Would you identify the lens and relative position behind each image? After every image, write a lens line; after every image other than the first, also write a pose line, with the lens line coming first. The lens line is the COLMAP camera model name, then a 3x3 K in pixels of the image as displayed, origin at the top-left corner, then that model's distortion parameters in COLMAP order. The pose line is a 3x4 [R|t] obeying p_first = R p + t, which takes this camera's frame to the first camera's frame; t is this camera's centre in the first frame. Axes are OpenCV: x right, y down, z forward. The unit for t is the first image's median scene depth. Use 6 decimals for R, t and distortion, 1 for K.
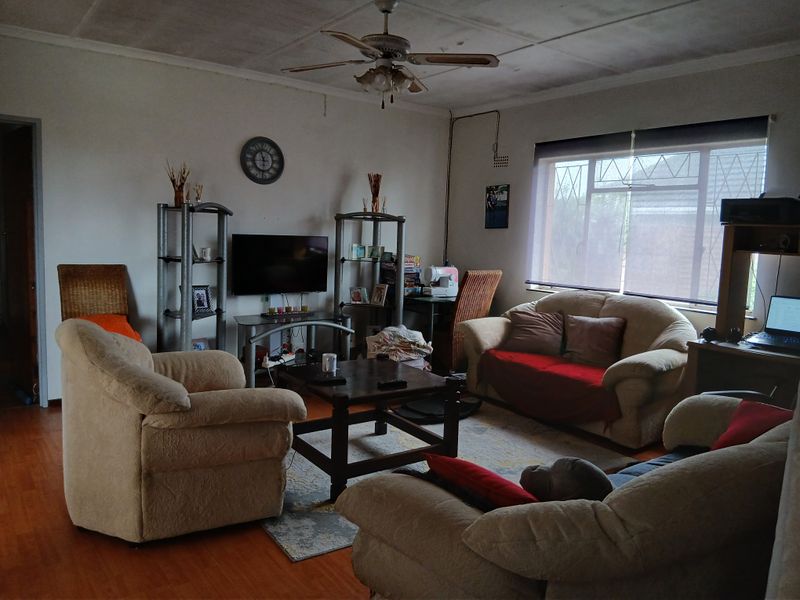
lens RADIAL K [[603.4, 0, 400.0], [0, 603.4, 300.0], [0, 0, 1]] dist [0.005256, -0.083281]
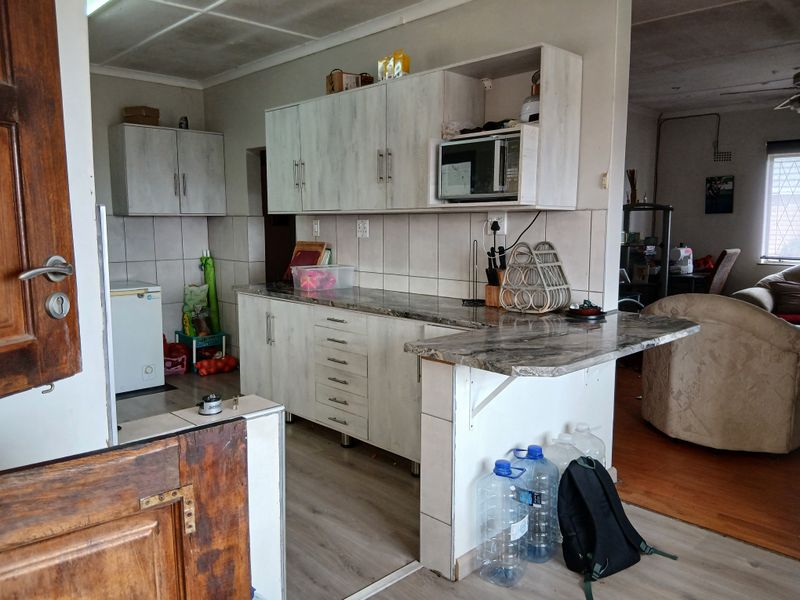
lens RADIAL K [[603.4, 0, 400.0], [0, 603.4, 300.0], [0, 0, 1]] dist [0.005256, -0.083281]
pose [[0.993089, -0.051758, 0.105335, -0.604568], [0.049451, 0.998479, 0.024395, -0.008999], [-0.106437, -0.019017, 0.994138, -0.104209]]
